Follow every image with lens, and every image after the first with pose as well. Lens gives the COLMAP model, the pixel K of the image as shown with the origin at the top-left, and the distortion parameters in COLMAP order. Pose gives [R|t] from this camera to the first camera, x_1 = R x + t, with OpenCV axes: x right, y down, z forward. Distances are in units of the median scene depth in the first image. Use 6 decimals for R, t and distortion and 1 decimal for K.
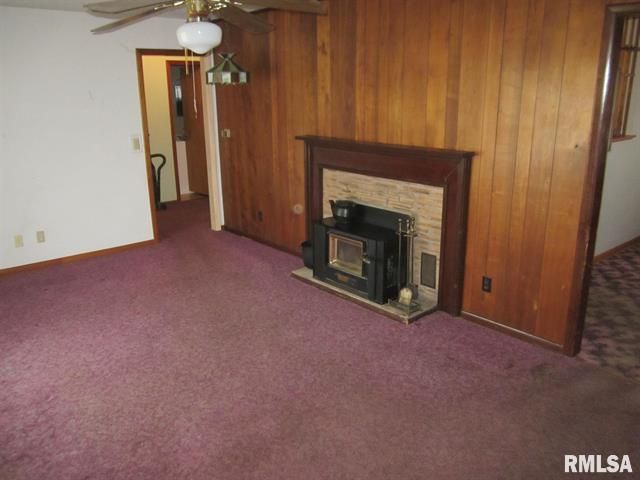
lens RADIAL K [[530.5, 0, 321.0], [0, 530.5, 237.5], [0, 0, 1]] dist [-0.058653, 0.035757]
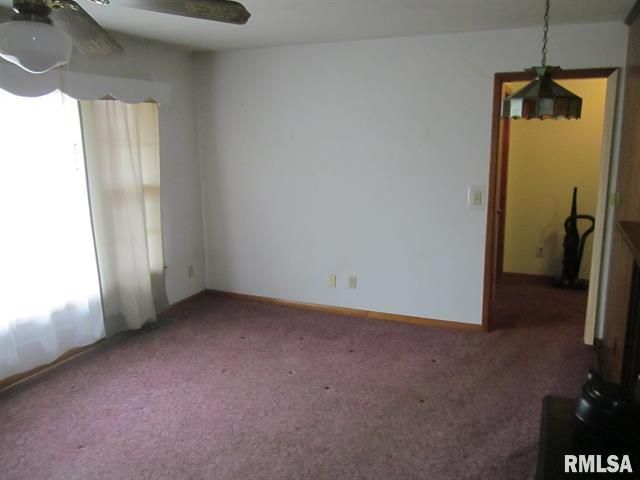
lens RADIAL K [[530.5, 0, 320.1], [0, 530.5, 238.8], [0, 0, 1]] dist [-0.058653, 0.035757]
pose [[0.442735, 0.184948, -0.877371, 0.306399], [-0.242404, 0.966749, 0.081468, -0.171978], [0.863265, 0.176609, 0.472846, 0.612738]]
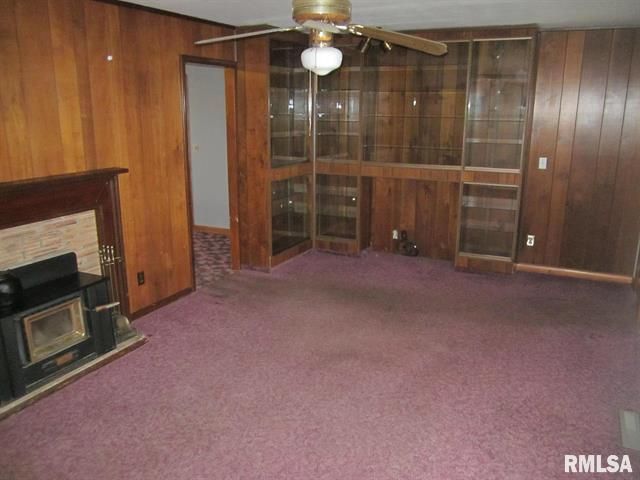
lens RADIAL K [[530.5, 0, 323.7], [0, 530.5, 241.0], [0, 0, 1]] dist [-0.058653, 0.035757]
pose [[-0.403927, -0.213742, 0.889470, -0.777540], [0.254402, 0.907719, 0.333657, -0.243947], [-0.878705, 0.361056, -0.312275, 0.896868]]
